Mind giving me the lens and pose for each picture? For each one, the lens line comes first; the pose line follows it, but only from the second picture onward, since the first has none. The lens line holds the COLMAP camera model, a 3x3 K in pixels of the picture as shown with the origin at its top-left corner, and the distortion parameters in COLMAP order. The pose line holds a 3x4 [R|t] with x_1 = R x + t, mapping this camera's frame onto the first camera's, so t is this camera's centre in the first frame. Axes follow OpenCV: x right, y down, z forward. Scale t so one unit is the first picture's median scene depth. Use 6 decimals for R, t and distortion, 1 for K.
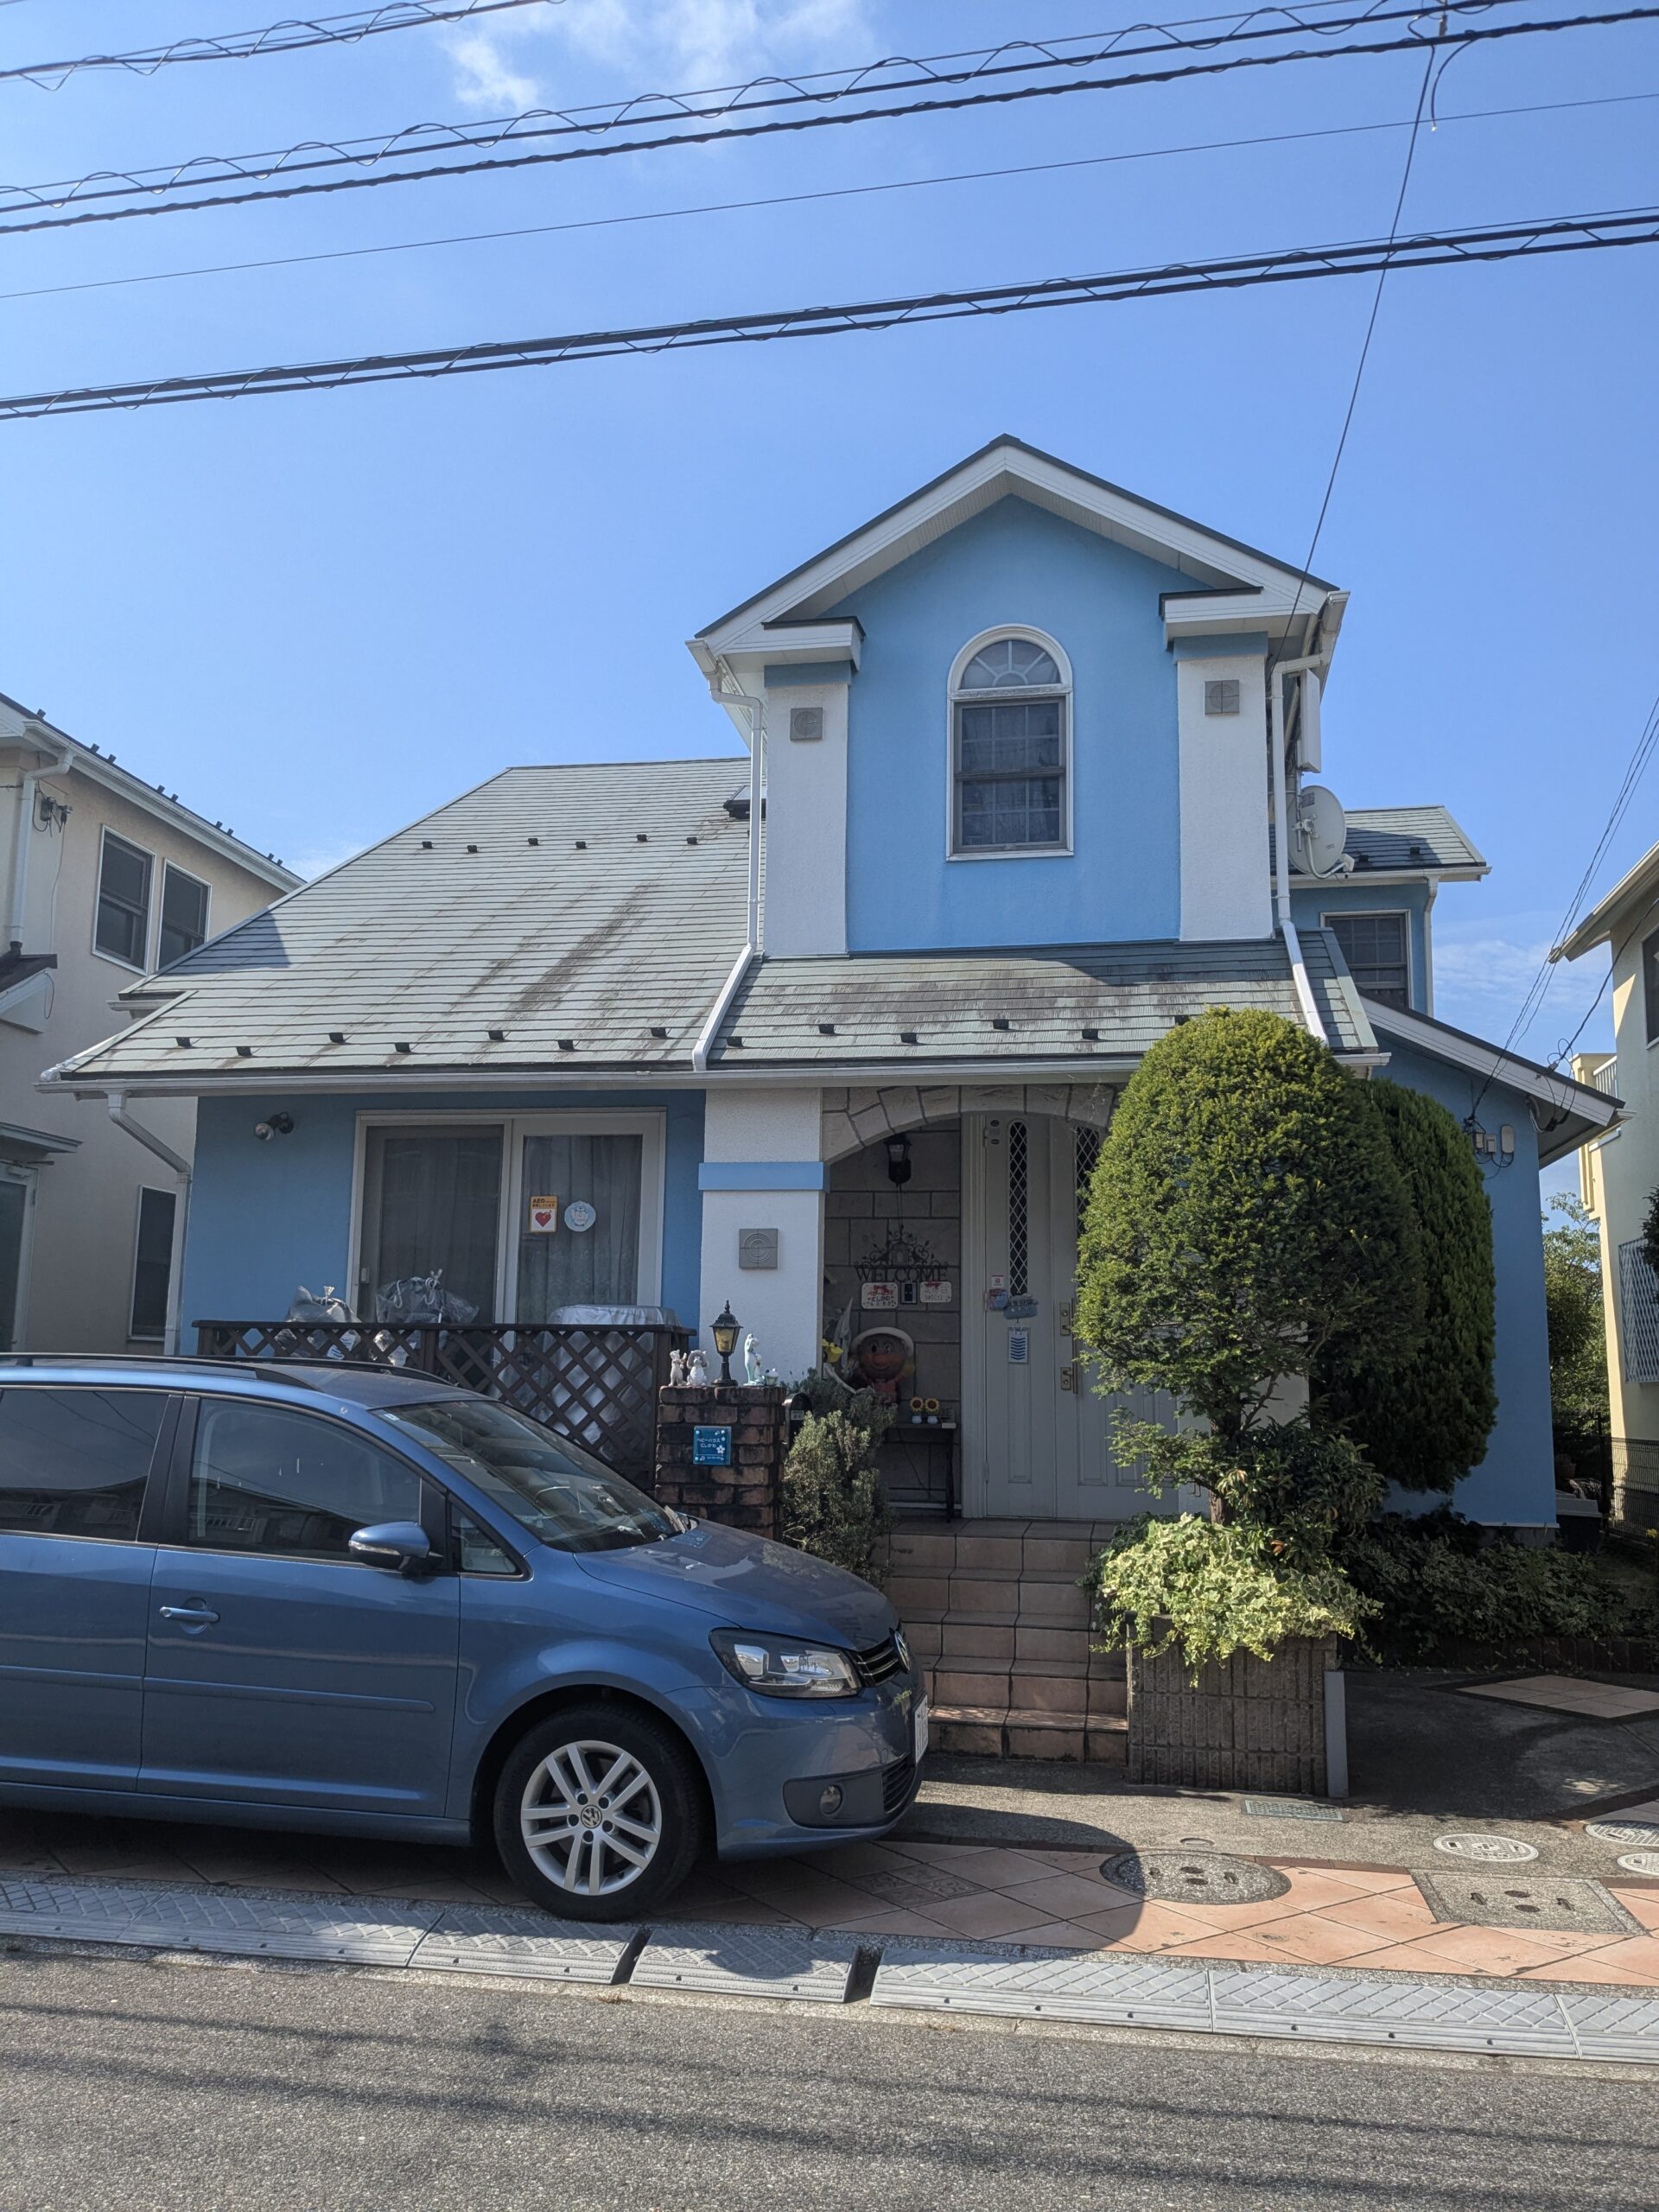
lens RADIAL K [[1710.8, 0, 795.7], [0, 1710.8, 1099.3], [0, 0, 1]] dist [0.085988, -0.261284]
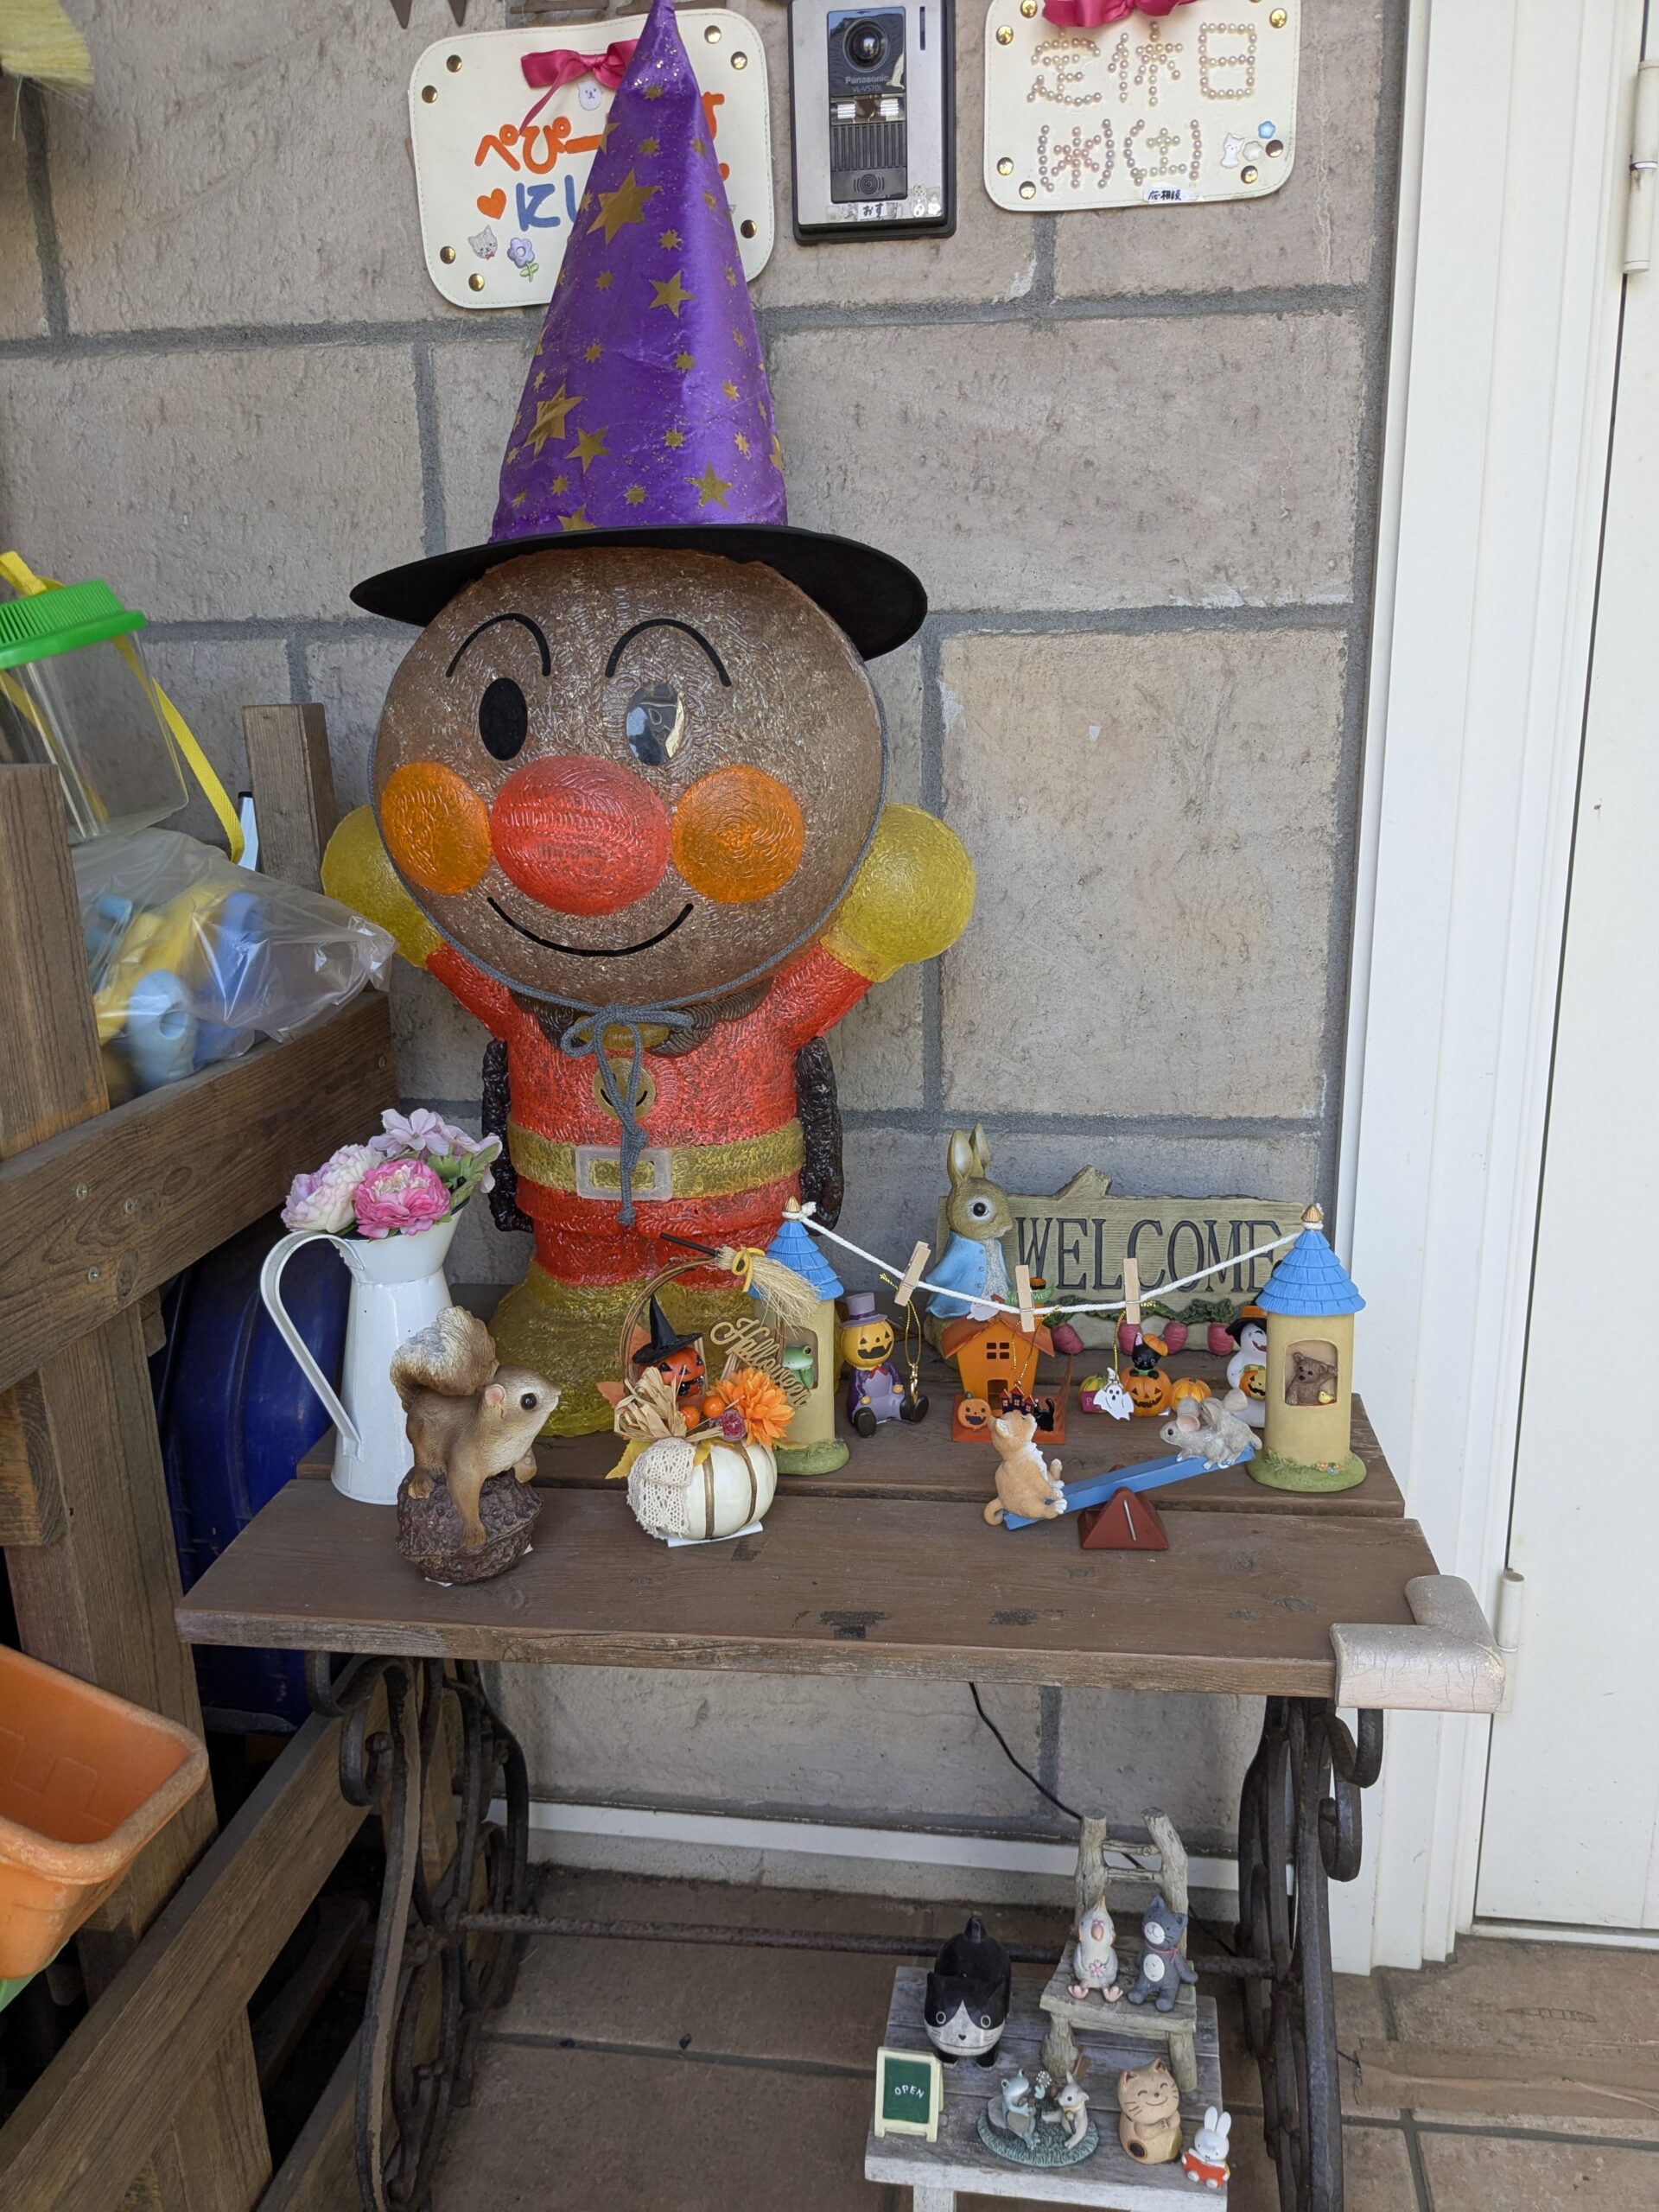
lens RADIAL K [[1710.8, 0, 795.7], [0, 1710.8, 1099.3], [0, 0, 1]] dist [0.085988, -0.261284]
pose [[0.996189, -0.062376, 0.060961, 0.072577], [0.032613, 0.914648, 0.402934, 0.174461], [-0.080891, -0.399410, 0.913197, 1.235900]]
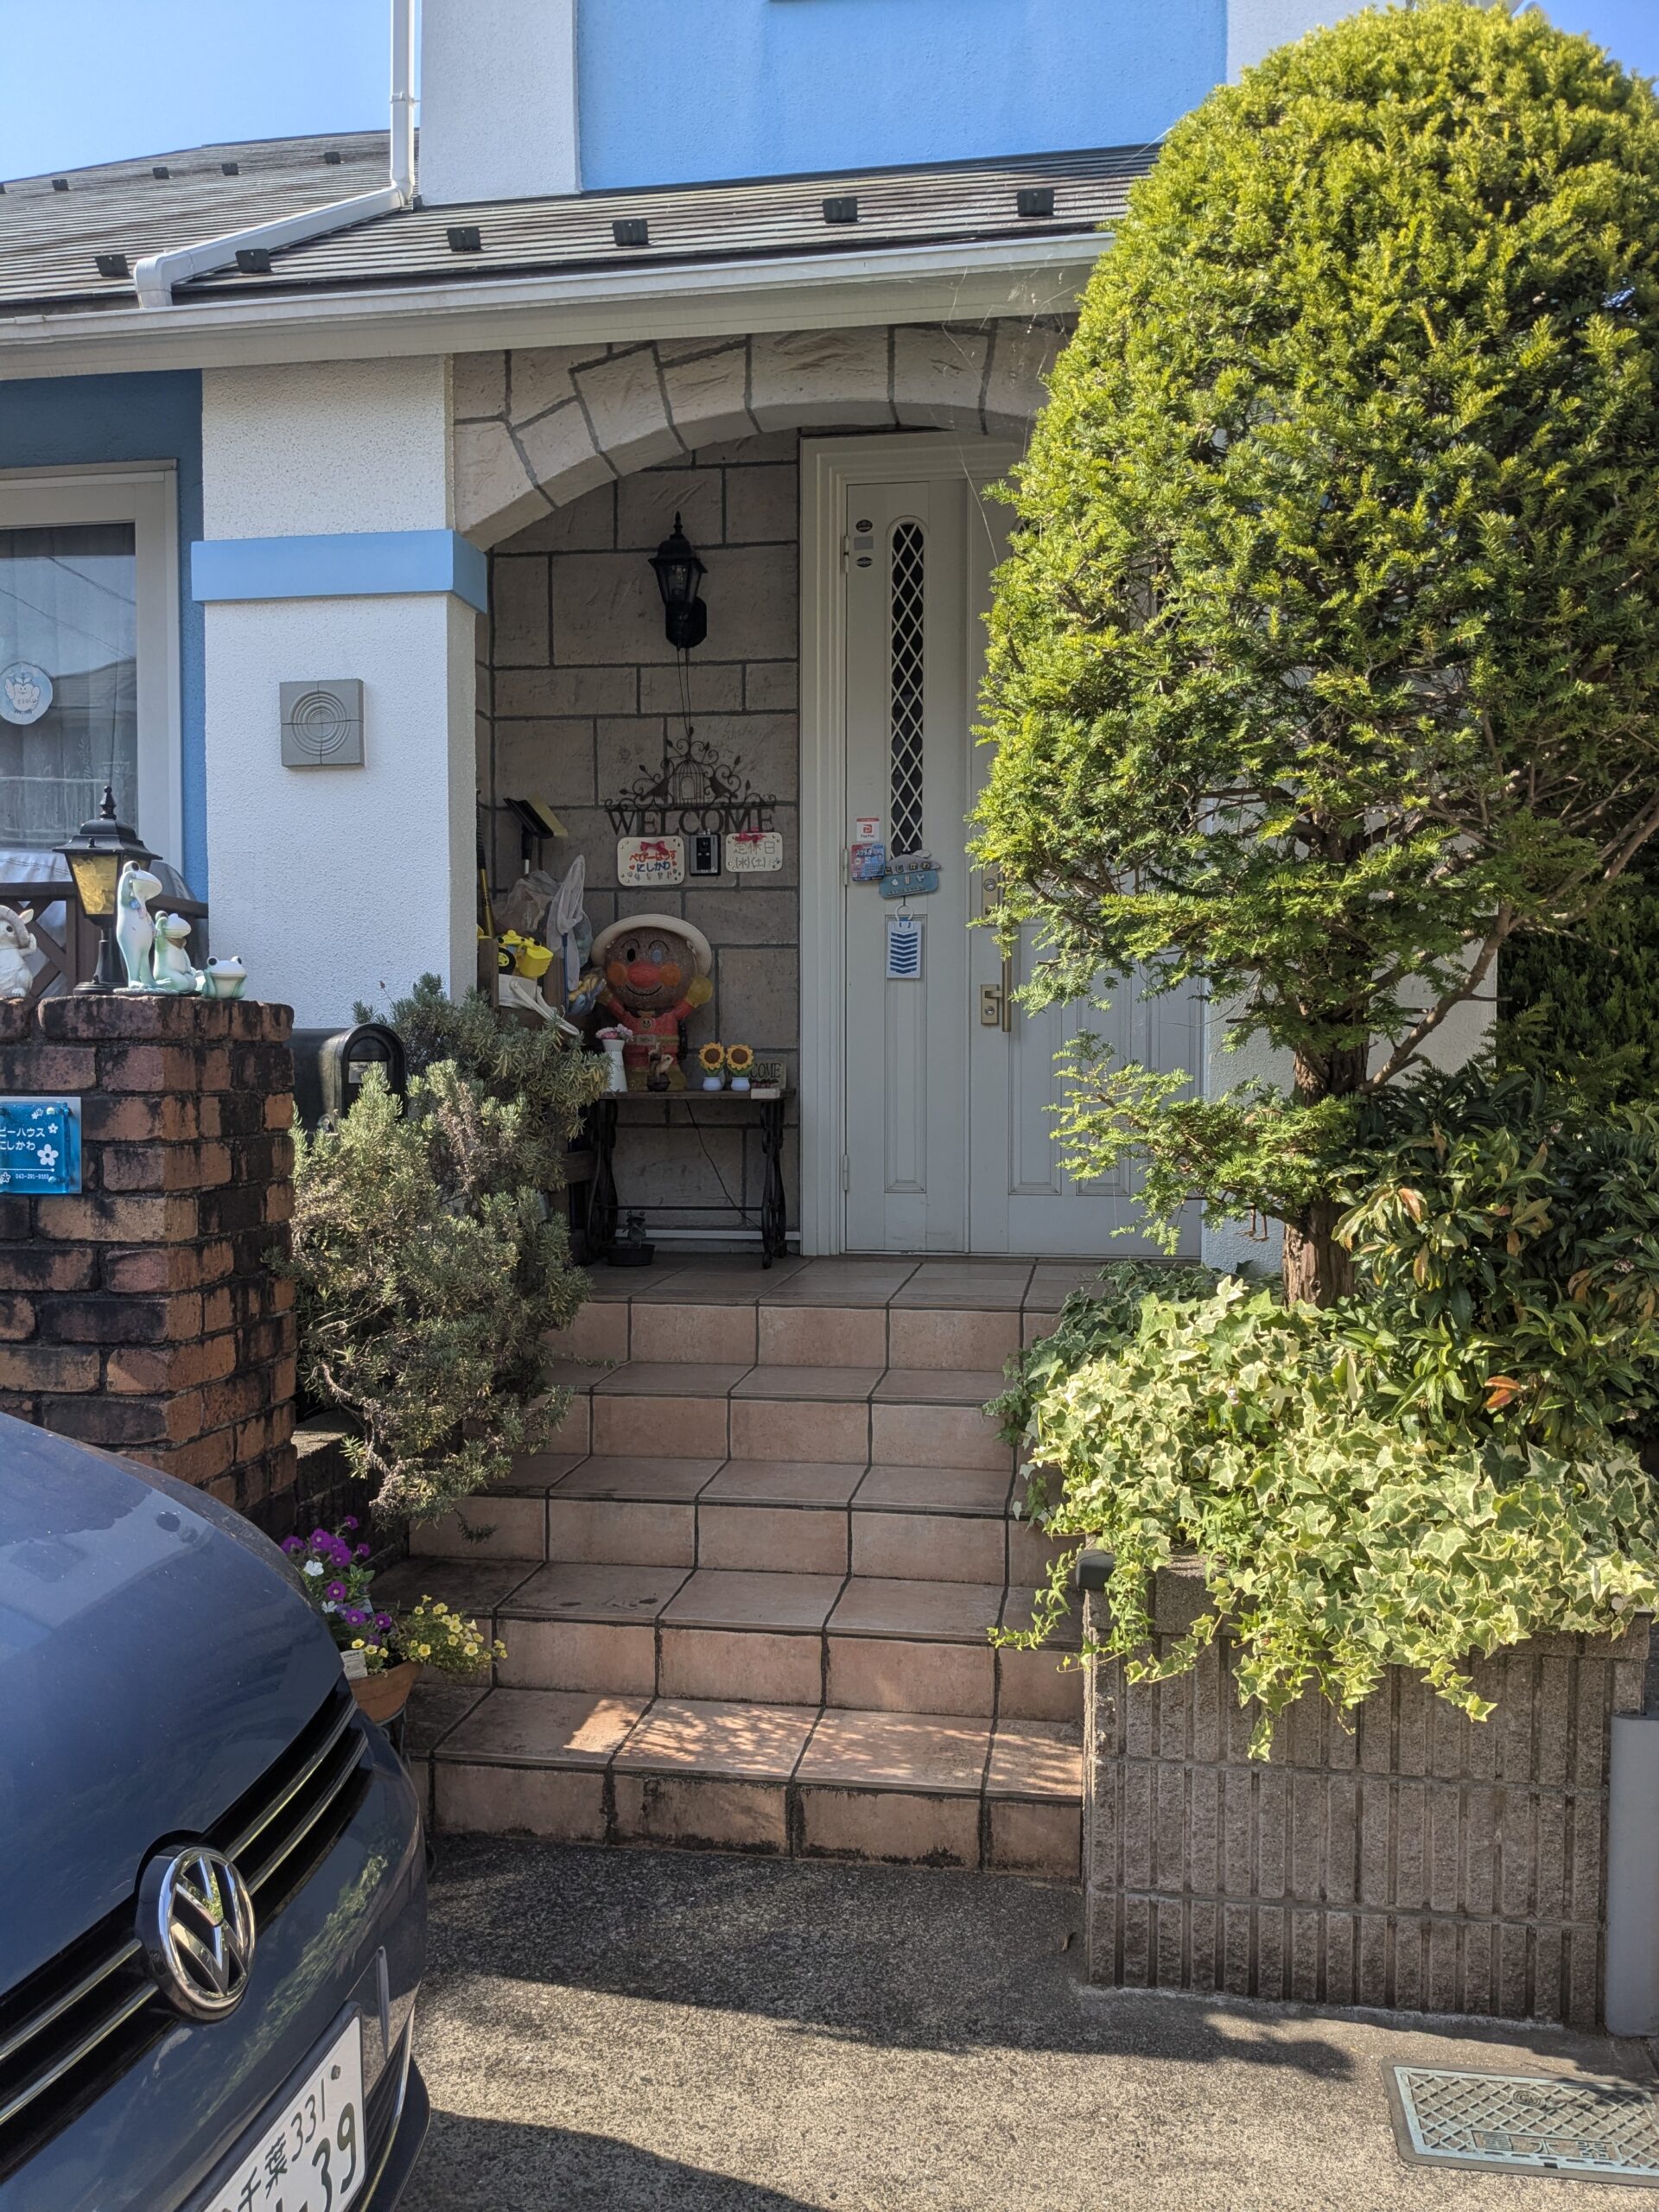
lens RADIAL K [[1746.3, 0, 829.5], [0, 1746.3, 1106.0], [0, 0, 1]] dist [0.084150, -0.181094]
pose [[0.999388, -0.015722, 0.031253, 0.120913], [0.009610, 0.982339, 0.186865, 0.122833], [-0.033639, -0.186450, 0.981888, 0.616915]]
